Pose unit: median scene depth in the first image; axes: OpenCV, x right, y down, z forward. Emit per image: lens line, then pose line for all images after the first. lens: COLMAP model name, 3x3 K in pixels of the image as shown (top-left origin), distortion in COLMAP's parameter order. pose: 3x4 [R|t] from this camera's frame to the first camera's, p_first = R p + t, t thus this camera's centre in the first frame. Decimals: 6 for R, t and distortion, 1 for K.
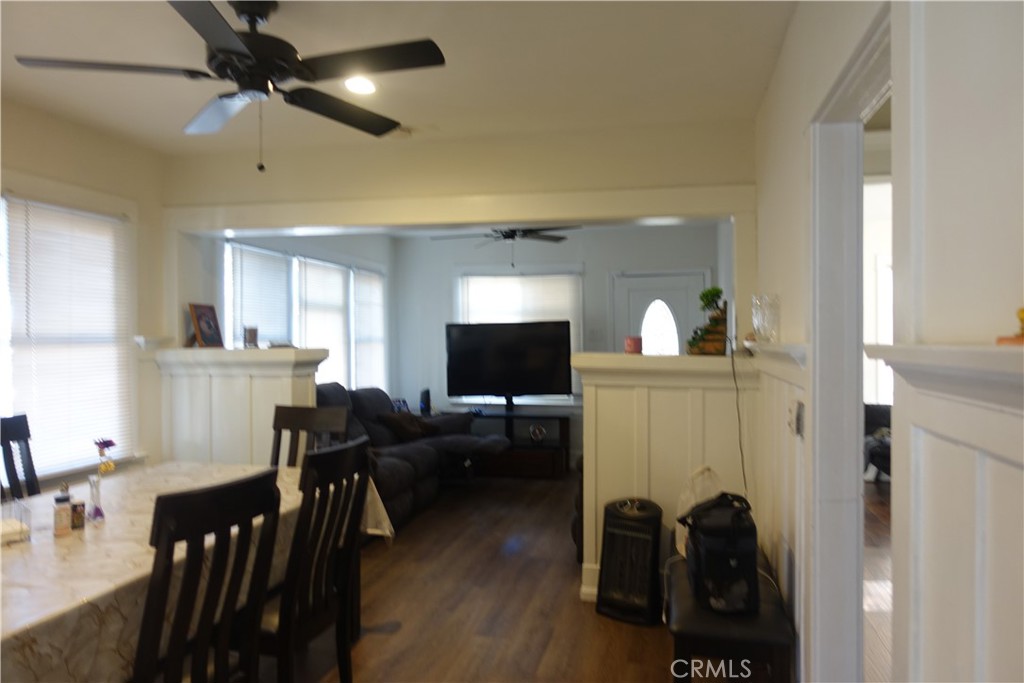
lens RADIAL K [[706.7, 0, 513.5], [0, 706.7, 346.0], [0, 0, 1]] dist [0.002882, 0.005249]
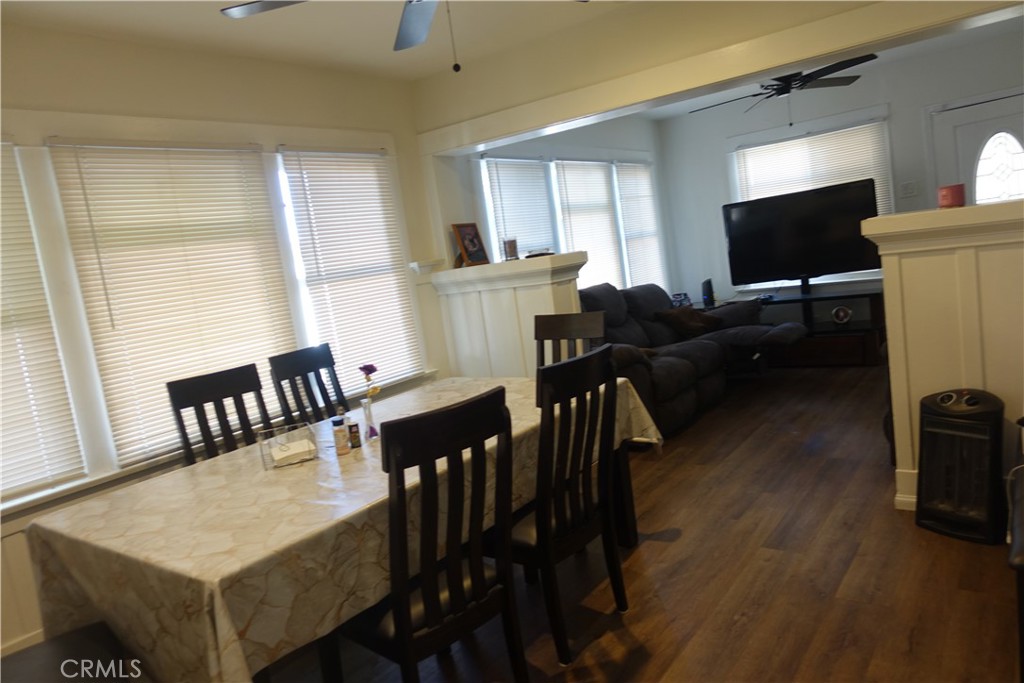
lens RADIAL K [[706.7, 0, 516.3], [0, 706.7, 346.5], [0, 0, 1]] dist [0.002882, 0.005249]
pose [[0.909555, -0.072962, -0.409129, 0.033389], [0.133113, 0.983749, 0.120494, 0.002939], [0.393689, -0.164056, 0.904486, 0.066064]]
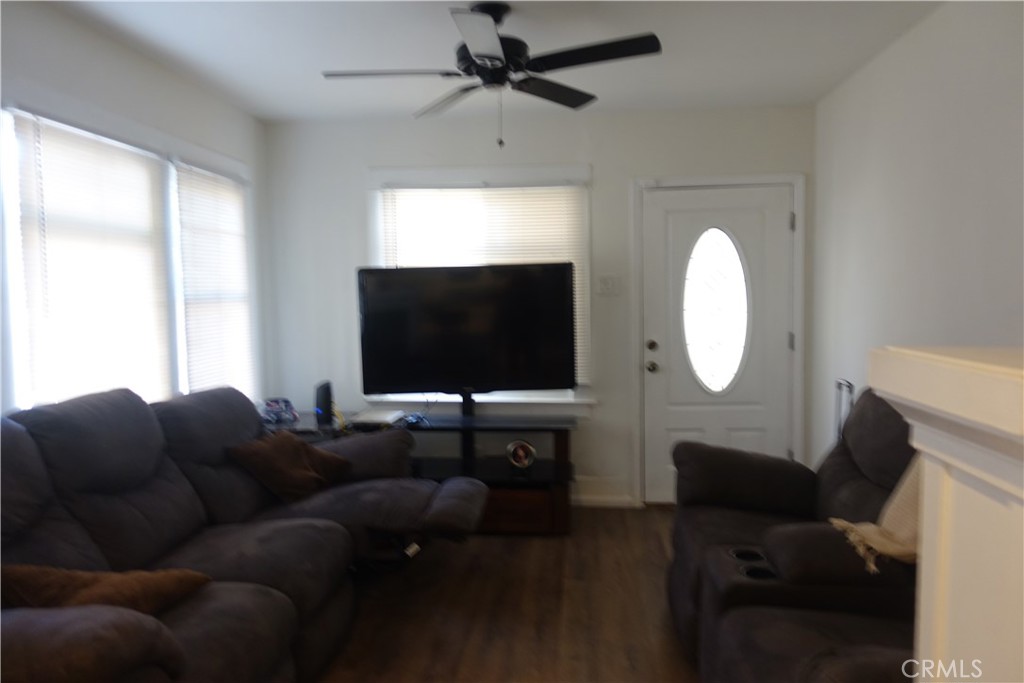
lens RADIAL K [[706.7, 0, 512.1], [0, 706.7, 345.7], [0, 0, 1]] dist [0.002882, 0.005249]
pose [[0.991532, -0.013631, 0.129146, -0.069995], [0.005126, 0.997809, 0.065961, -0.008867], [-0.129762, -0.064740, 0.989429, 0.625014]]
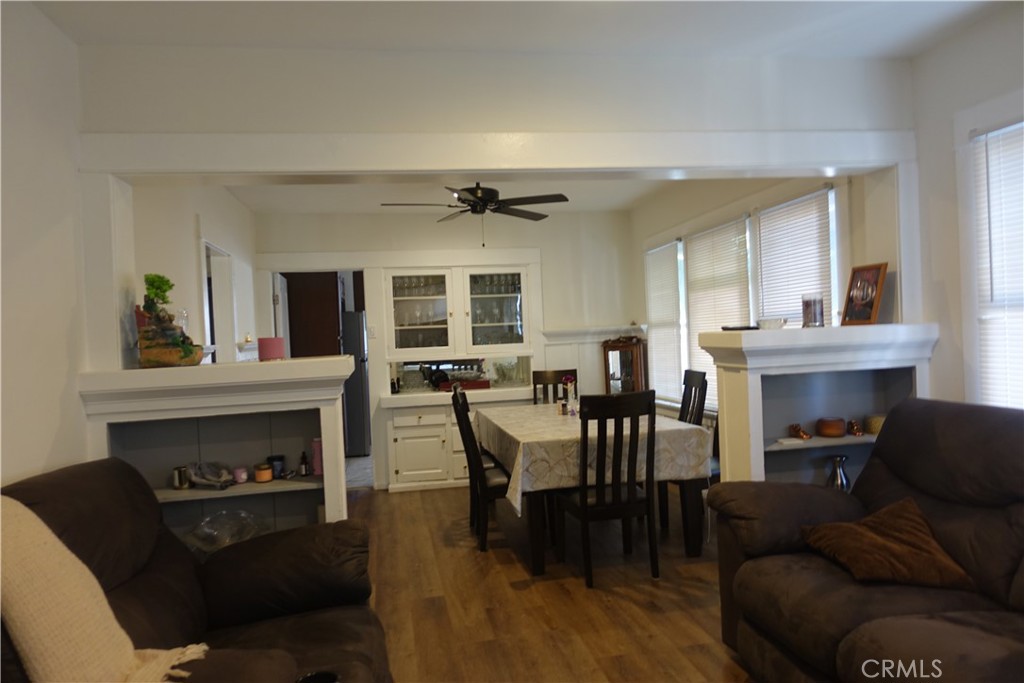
lens RADIAL K [[706.7, 0, 509.0], [0, 706.7, 342.4], [0, 0, 1]] dist [0.002882, 0.005249]
pose [[-0.918501, 0.050415, -0.392191, 0.186599], [0.045024, 0.998723, 0.022938, -0.010819], [0.392846, 0.003410, -0.919598, 1.432457]]
